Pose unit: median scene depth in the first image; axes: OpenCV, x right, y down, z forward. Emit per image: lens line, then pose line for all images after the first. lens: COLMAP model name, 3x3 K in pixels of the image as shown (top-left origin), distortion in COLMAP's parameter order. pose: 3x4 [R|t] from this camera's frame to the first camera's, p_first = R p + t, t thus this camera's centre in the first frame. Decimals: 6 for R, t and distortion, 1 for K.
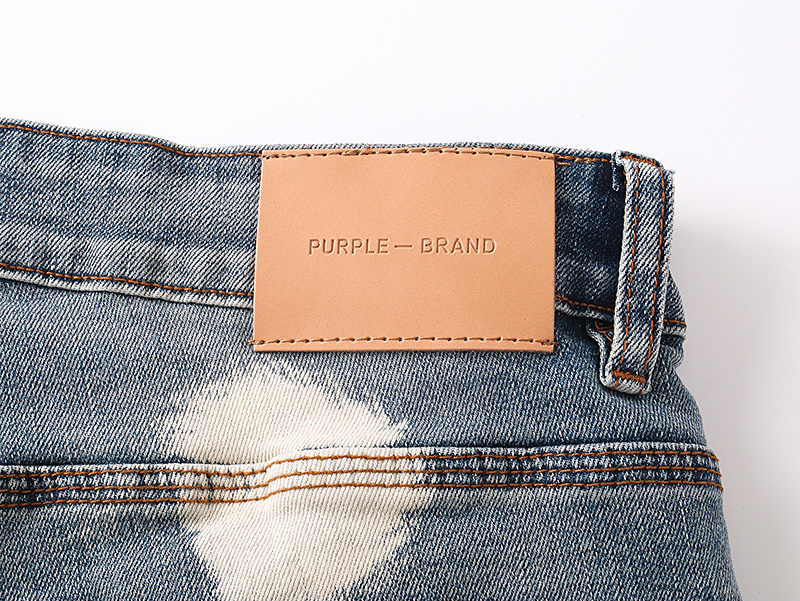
lens RADIAL K [[1440.1, 0, 400.0], [0, 1440.1, 300.5], [0, 0, 1]] dist [-0.148312, 0.177724]
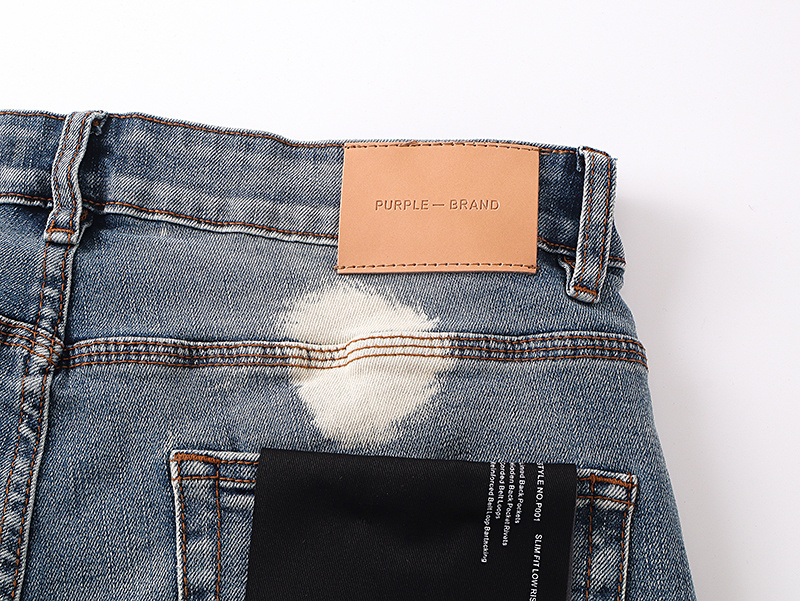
lens RADIAL K [[1440.1, 0, 400.0], [0, 1440.1, 300.5], [0, 0, 1]] dist [-0.148312, 0.177724]
pose [[0.999810, 0.018058, -0.007393, -0.025366], [-0.018434, 0.998351, -0.054373, 0.148047], [0.006399, 0.054499, 0.998493, -0.517016]]
